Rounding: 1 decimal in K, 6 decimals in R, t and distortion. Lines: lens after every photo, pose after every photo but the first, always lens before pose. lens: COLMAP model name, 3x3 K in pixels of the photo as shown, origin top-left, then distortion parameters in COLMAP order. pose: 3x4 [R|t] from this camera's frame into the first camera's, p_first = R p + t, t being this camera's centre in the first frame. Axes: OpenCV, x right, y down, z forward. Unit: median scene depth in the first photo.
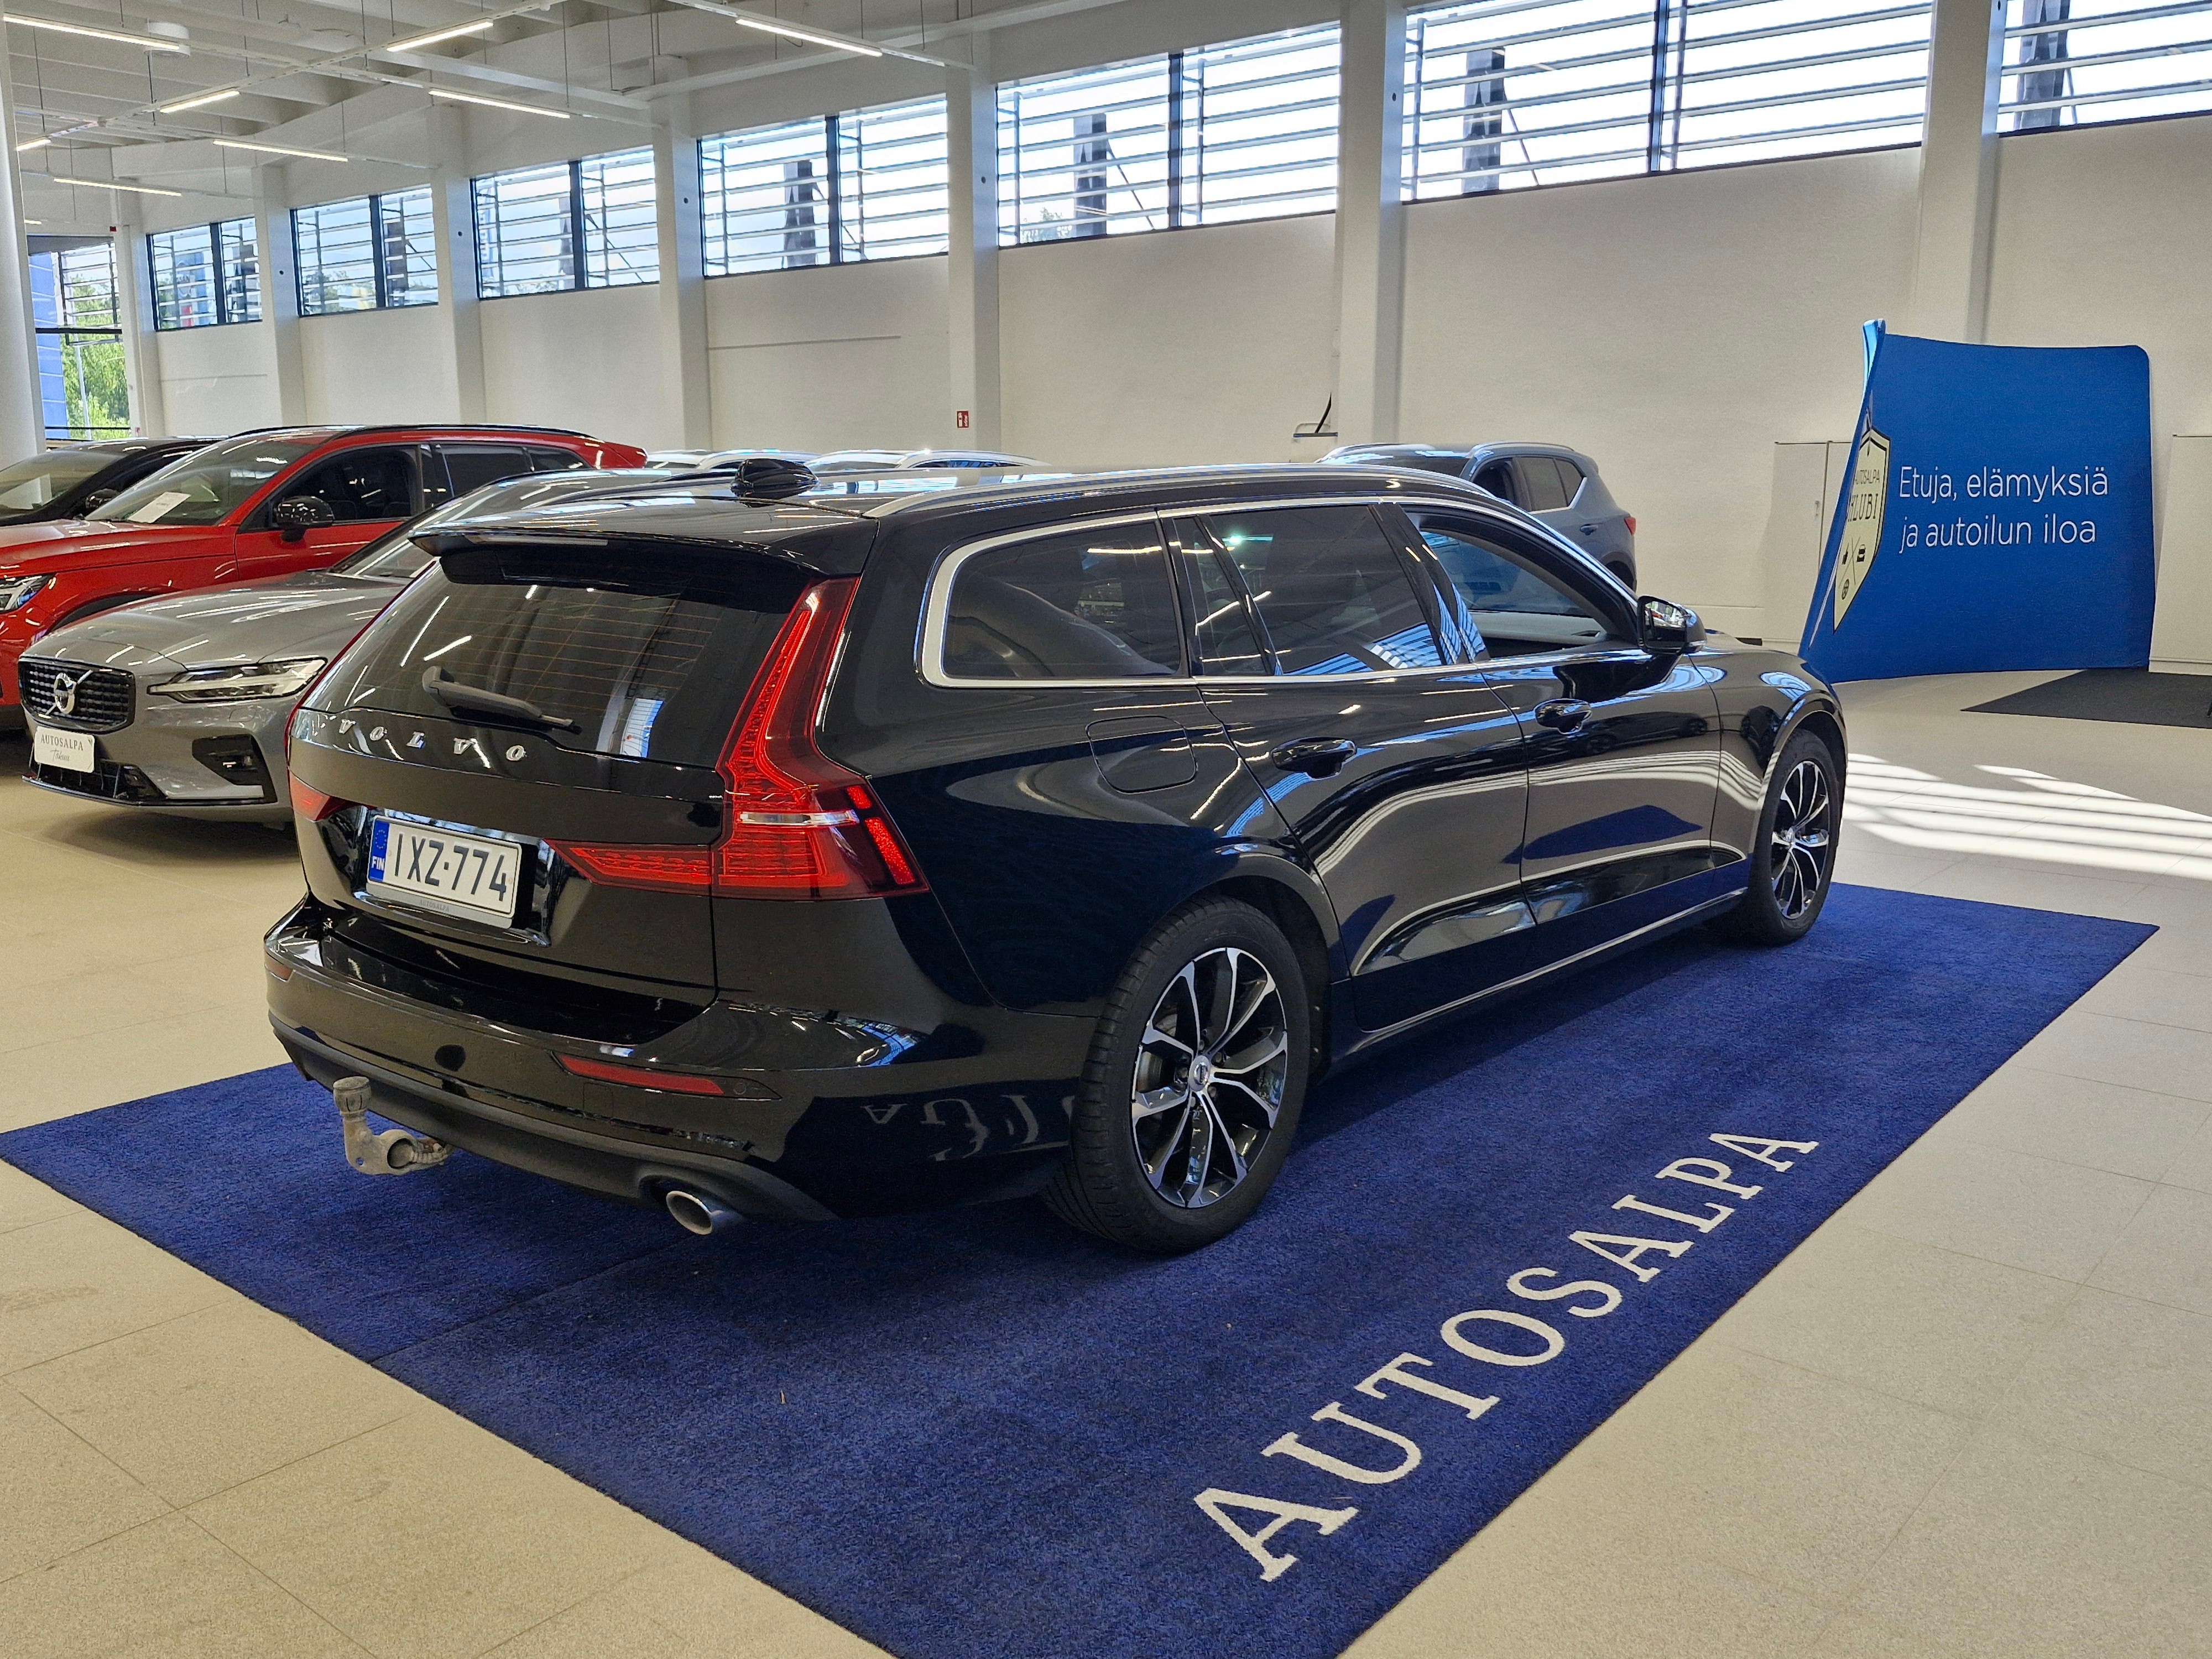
lens RADIAL K [[1488.8, 0, 1095.9], [0, 1488.8, 822.0], [0, 0, 1]] dist [0.064062, -0.117206]
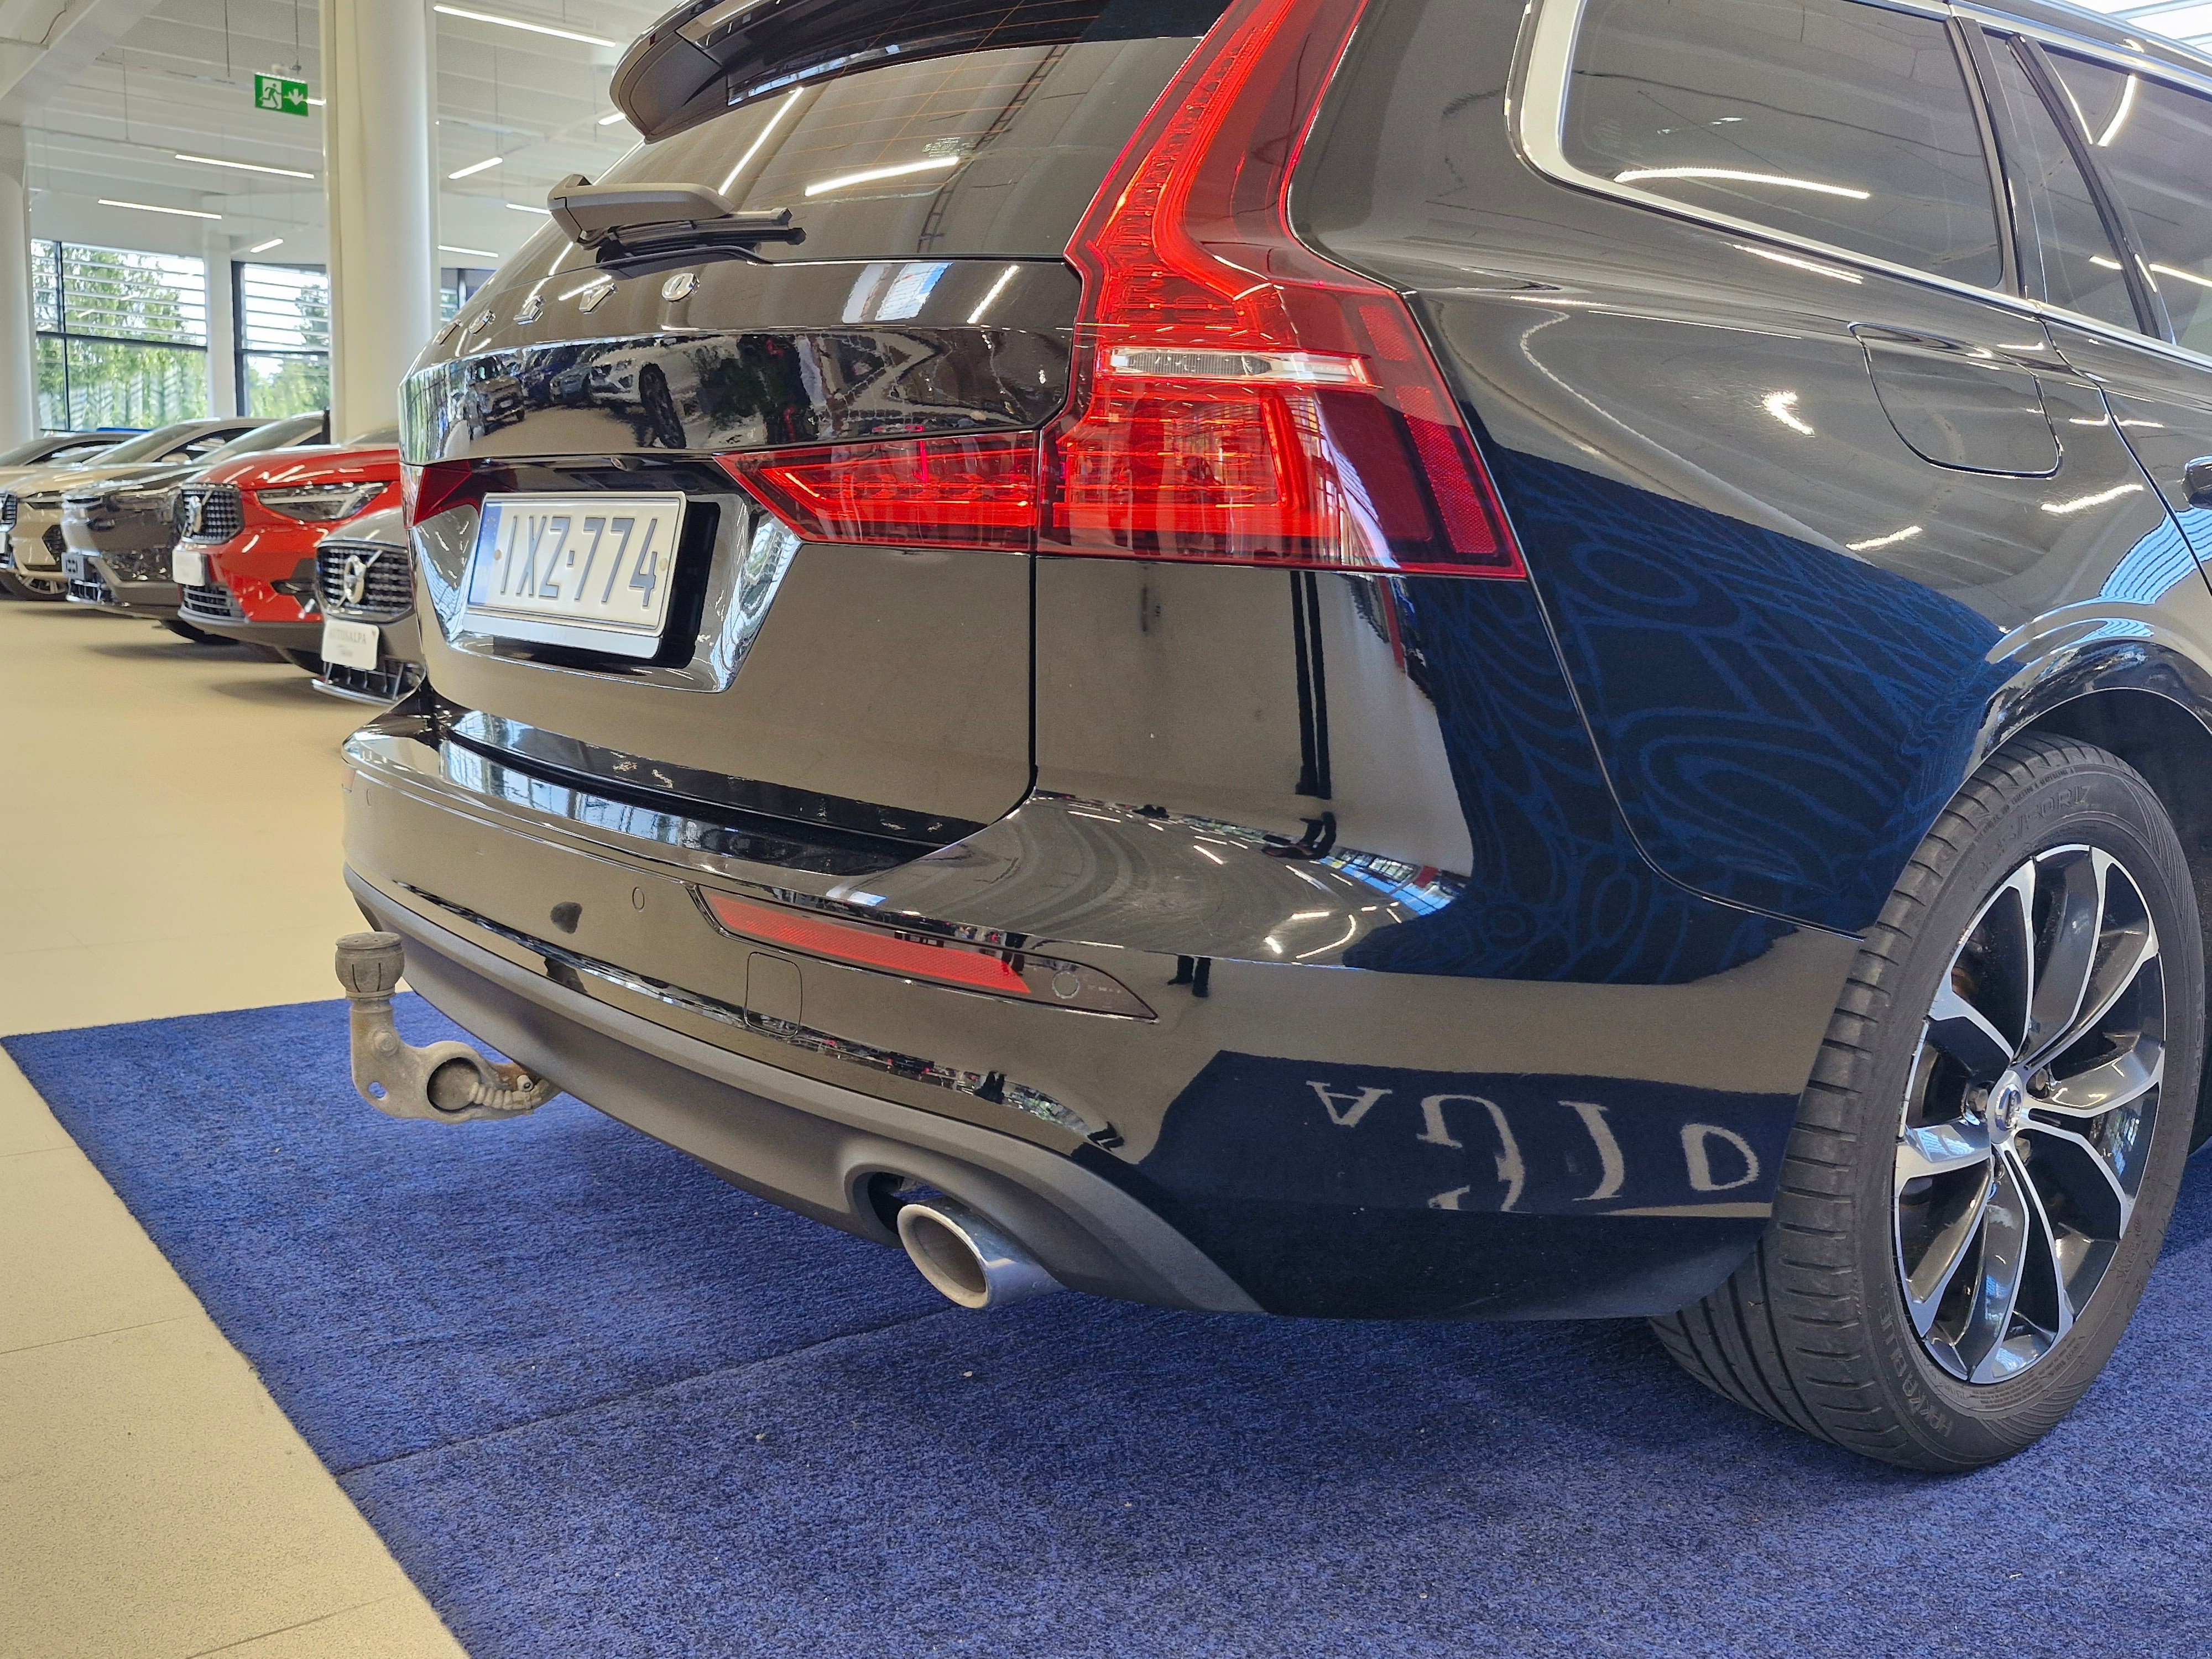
lens RADIAL K [[1498.5, 0, 1133.5], [0, 1498.5, 898.6], [0, 0, 1]] dist [0.122629, -0.184039]
pose [[0.974426, 0.070342, -0.213414, -0.111053], [-0.071427, 0.997442, 0.002633, 0.131294], [0.213053, 0.012678, 0.976958, 0.501251]]
